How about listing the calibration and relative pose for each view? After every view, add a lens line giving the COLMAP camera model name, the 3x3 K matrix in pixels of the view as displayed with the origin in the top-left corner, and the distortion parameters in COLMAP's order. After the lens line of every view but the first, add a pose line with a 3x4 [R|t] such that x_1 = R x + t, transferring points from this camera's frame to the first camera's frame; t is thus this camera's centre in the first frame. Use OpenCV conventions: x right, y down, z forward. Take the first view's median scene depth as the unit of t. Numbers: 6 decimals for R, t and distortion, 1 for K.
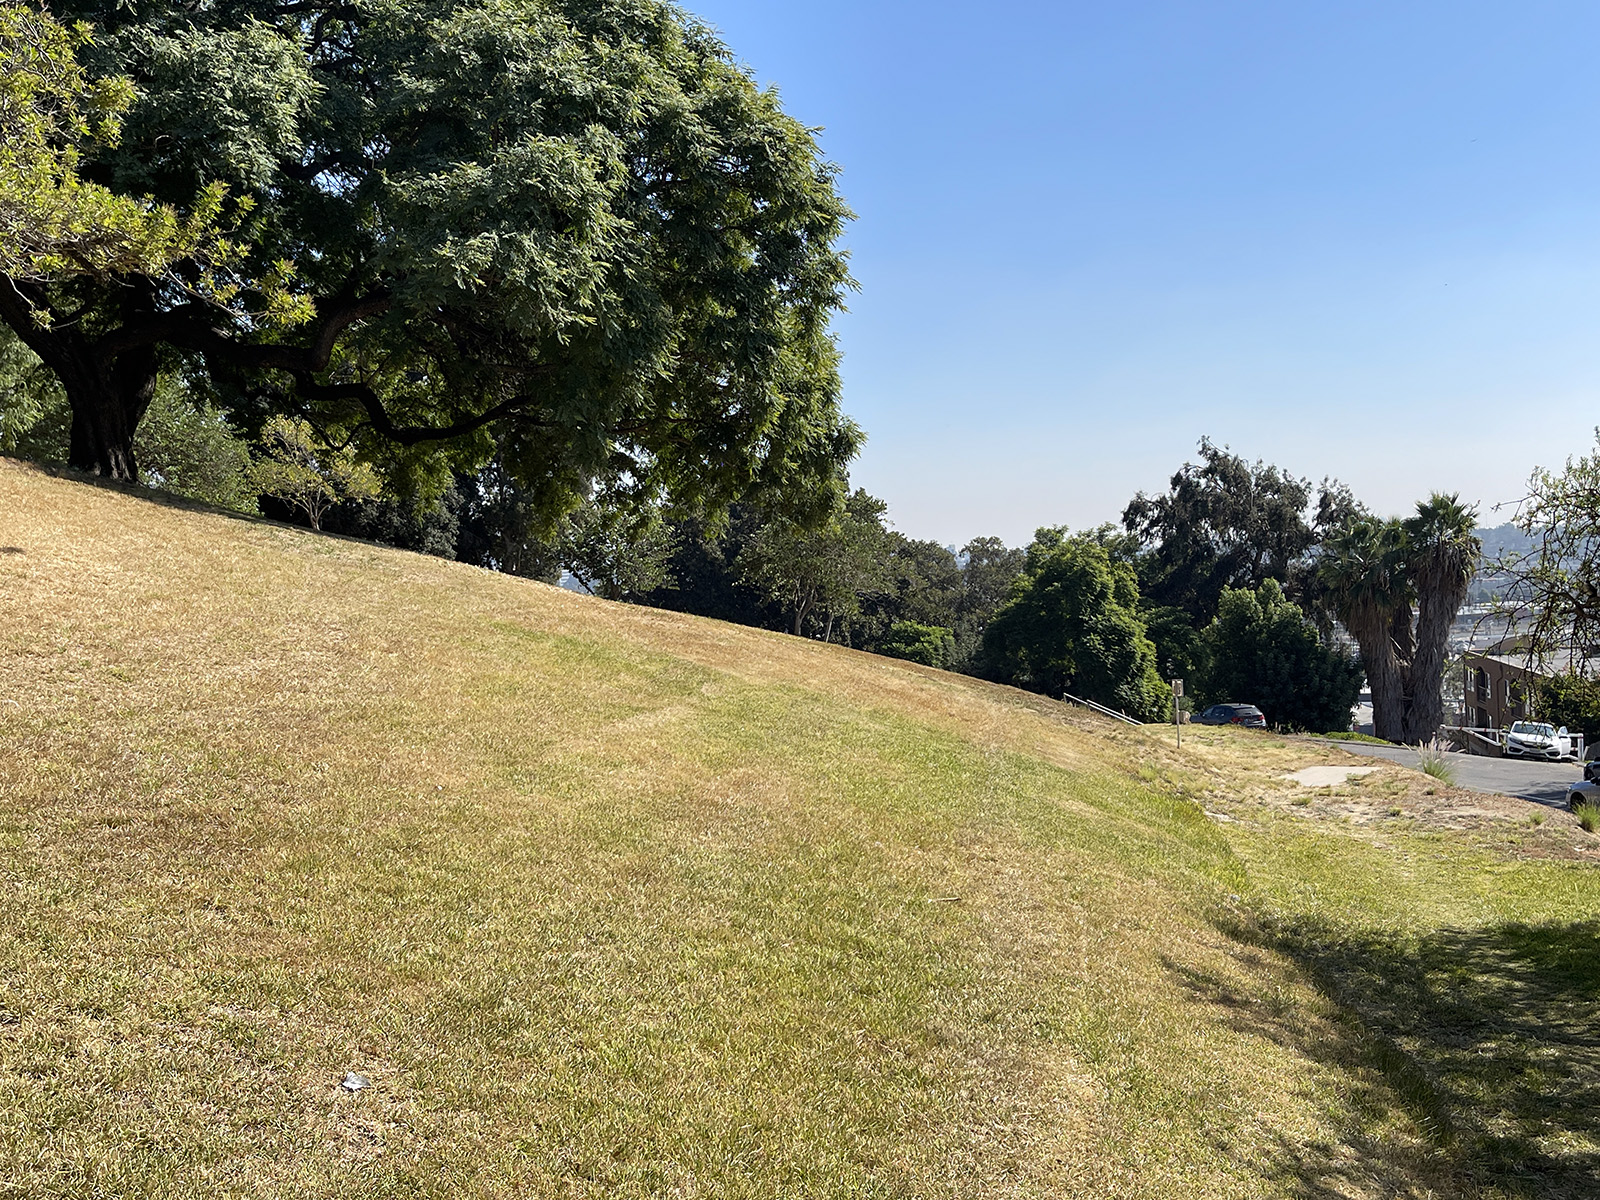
lens RADIAL K [[1726.8, 0, 794.5], [0, 1726.8, 608.1], [0, 0, 1]] dist [0.032525, 0.000000]
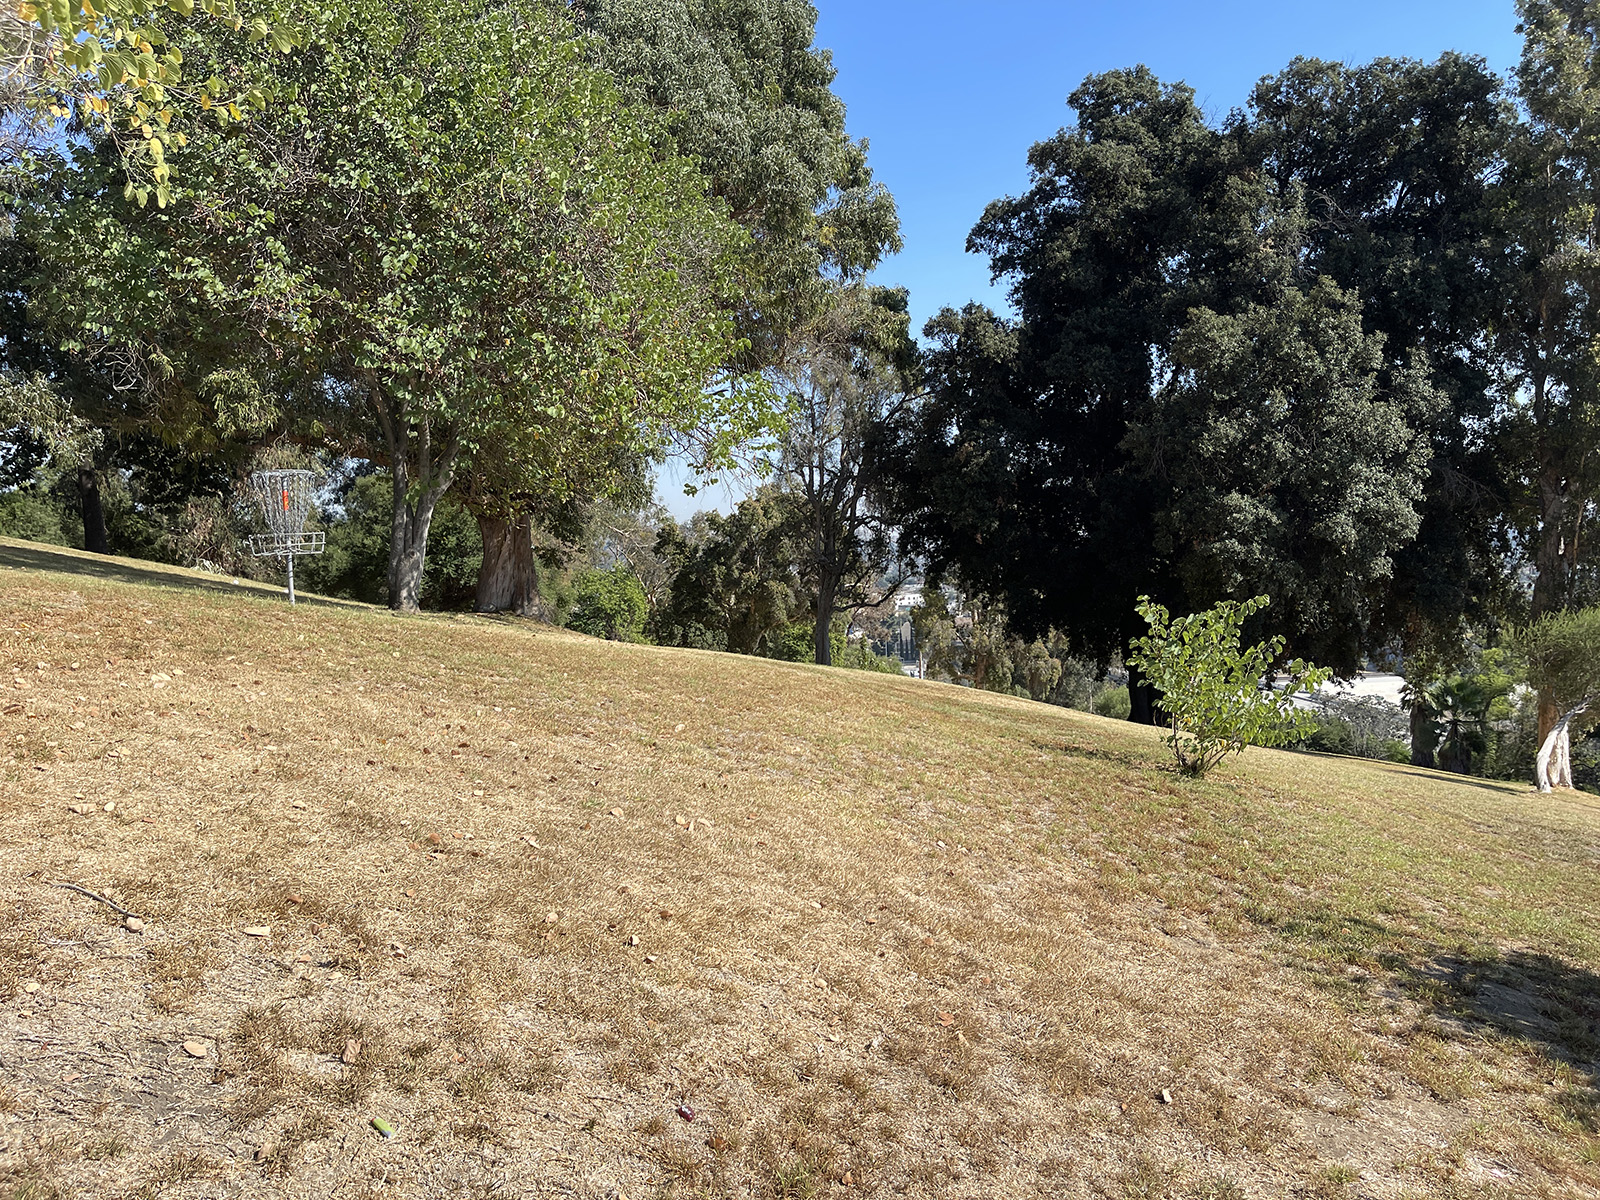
lens RADIAL K [[1206.7, 0, 809.0], [0, 1206.7, 615.8], [0, 0, 1]] dist [0.066133, -0.086651]
pose [[0.772199, 0.049927, -0.633417, -0.410932], [-0.016380, 0.998141, 0.058707, -0.079487], [0.635170, -0.034958, 0.771581, 2.295421]]
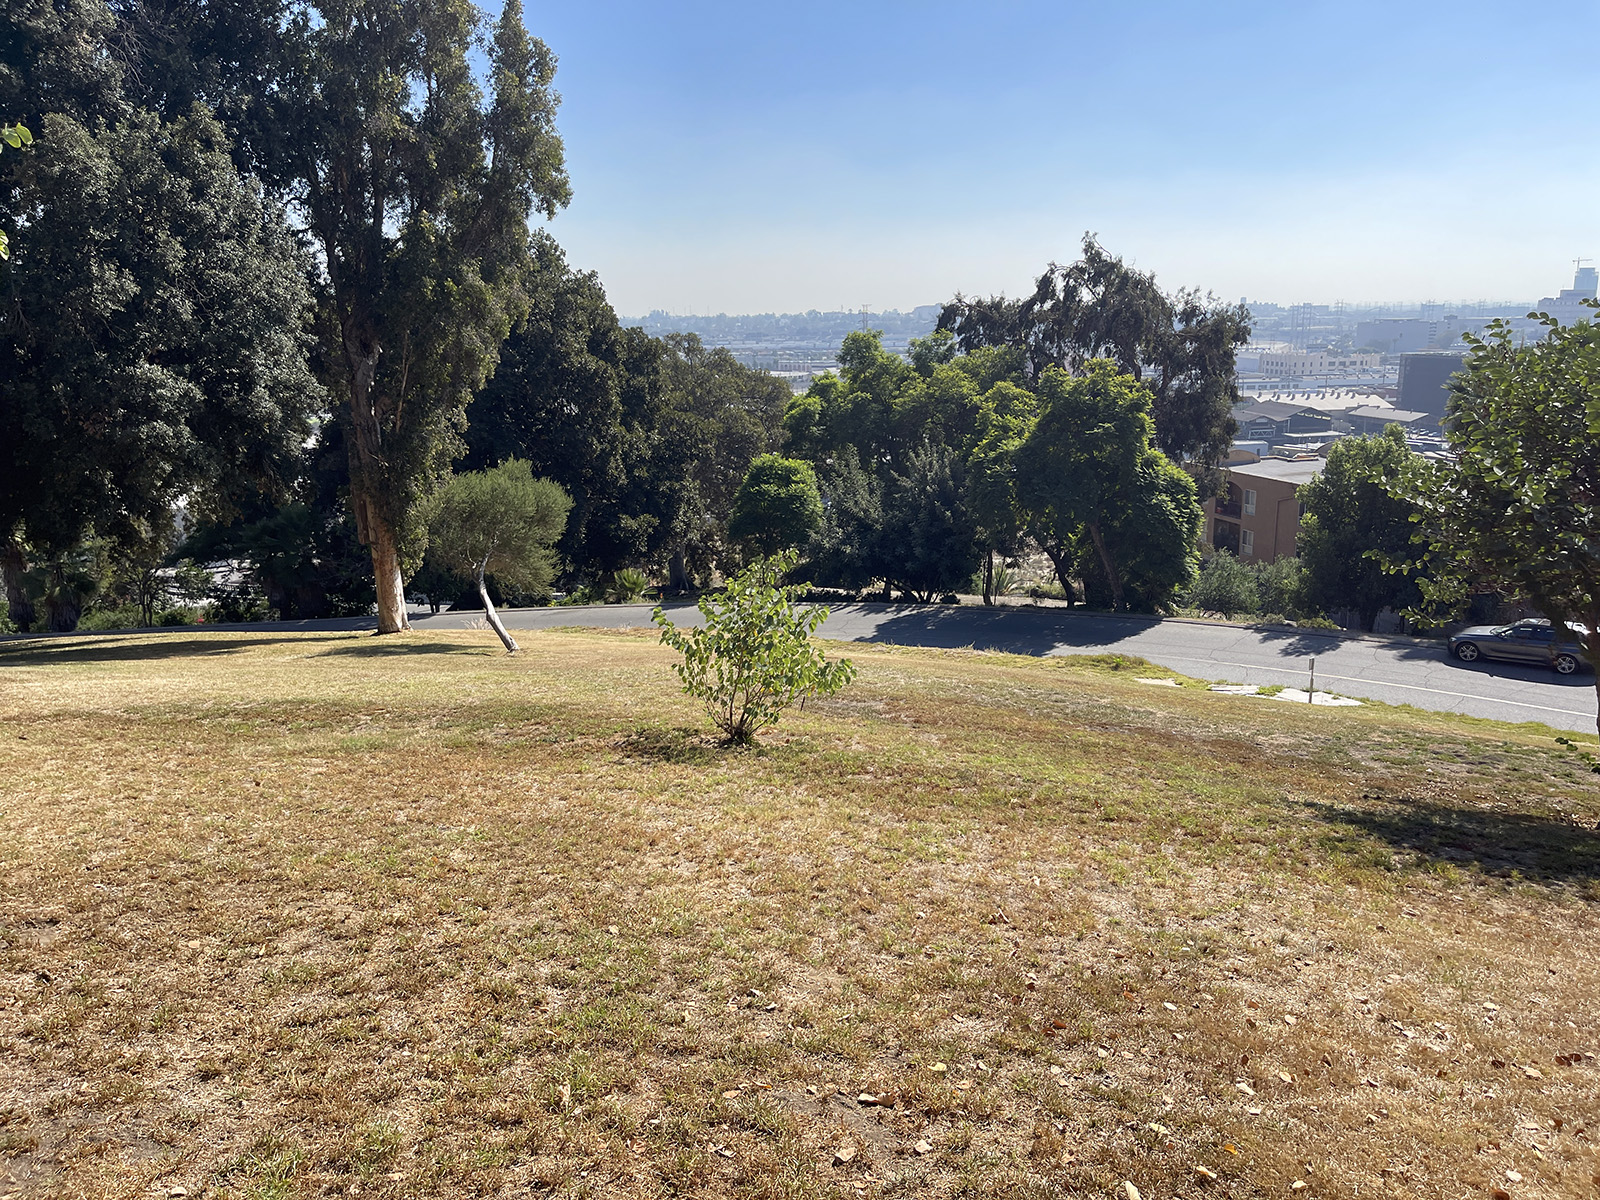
lens RADIAL K [[1206.7, 0, 810.3], [0, 1206.7, 591.4], [0, 0, 1]] dist [0.066133, -0.086651]
pose [[0.886964, -0.068628, 0.456711, -0.809805], [-0.015736, 0.983833, 0.178397, -0.135502], [-0.461571, -0.165419, 0.871544, 2.354728]]
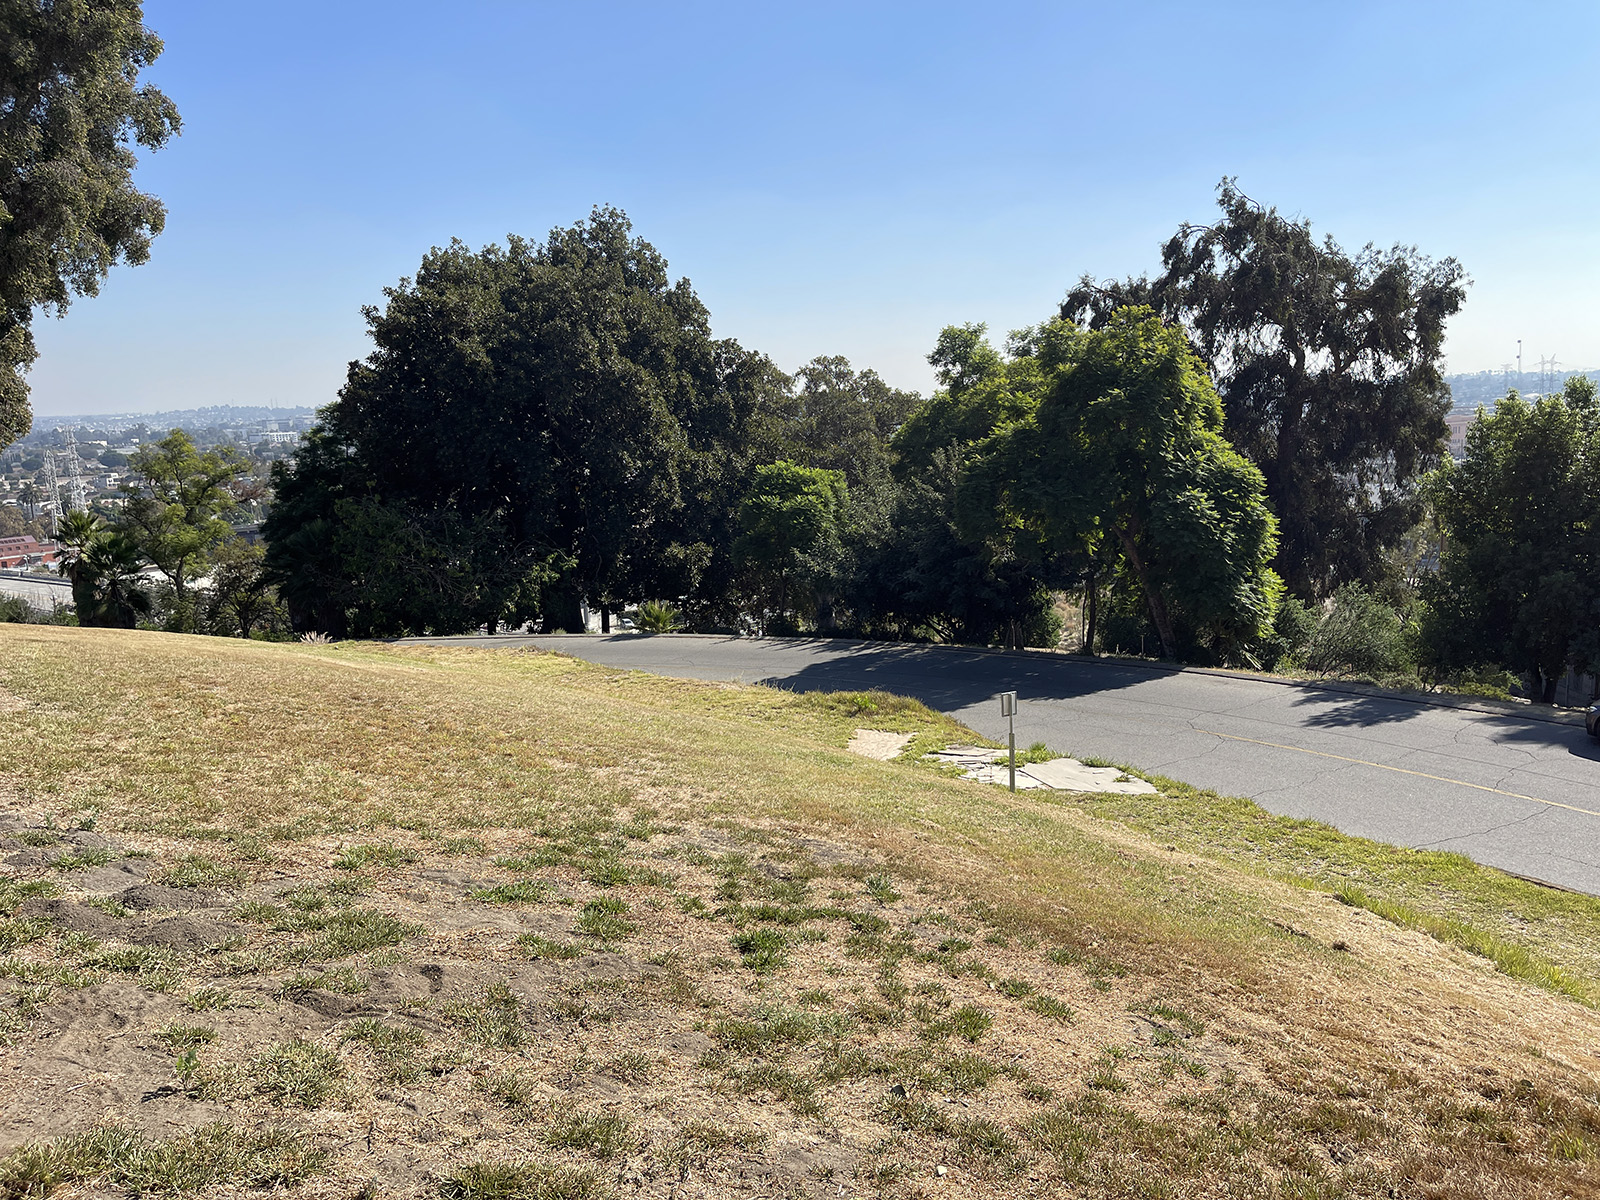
lens RADIAL K [[1206.7, 0, 815.6], [0, 1206.7, 589.7], [0, 0, 1]] dist [0.066133, -0.086651]
pose [[0.982916, -0.018884, 0.183085, -0.025369], [-0.002826, 0.993057, 0.117602, 0.011998], [-0.184035, -0.116110, 0.976038, 2.583267]]
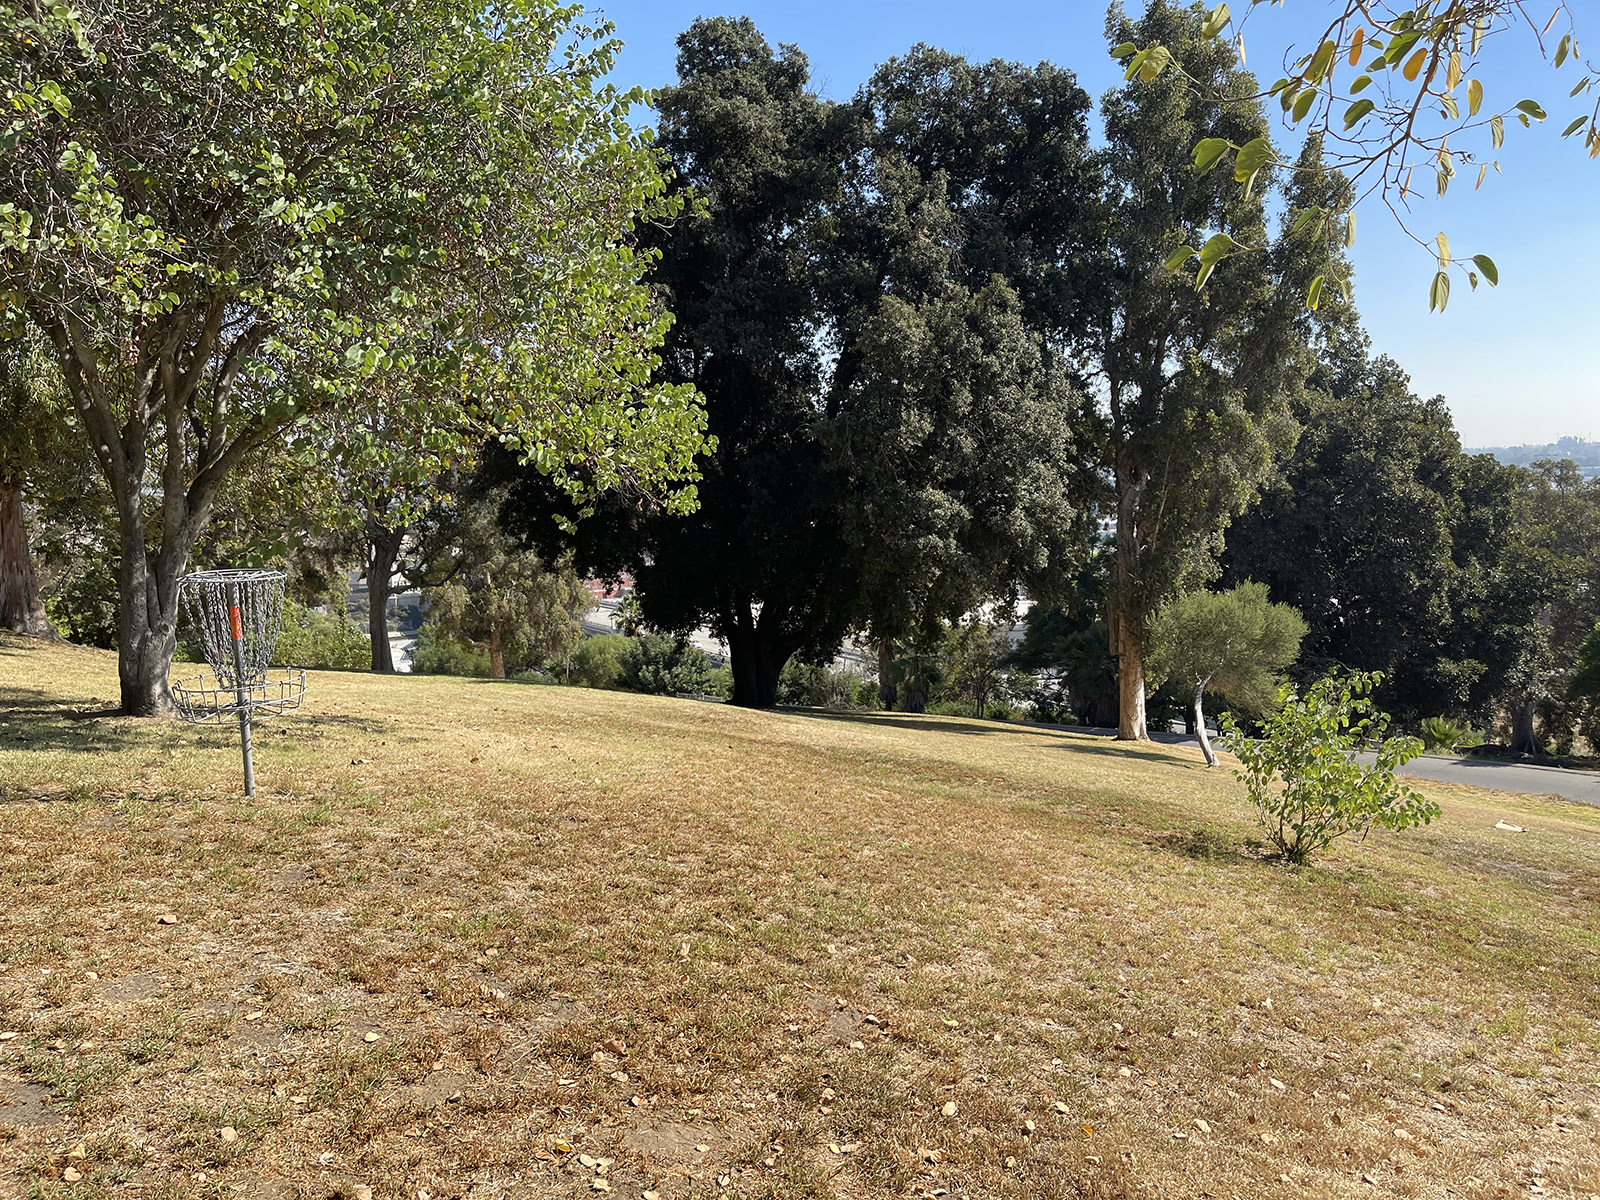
lens RADIAL K [[1206.7, 0, 818.3], [0, 1206.7, 619.4], [0, 0, 1]] dist [0.066133, -0.086651]
pose [[0.981879, 0.040760, -0.185075, -0.711903], [-0.021061, 0.994017, 0.107180, -0.129572], [0.188336, -0.101340, 0.976862, 2.286822]]
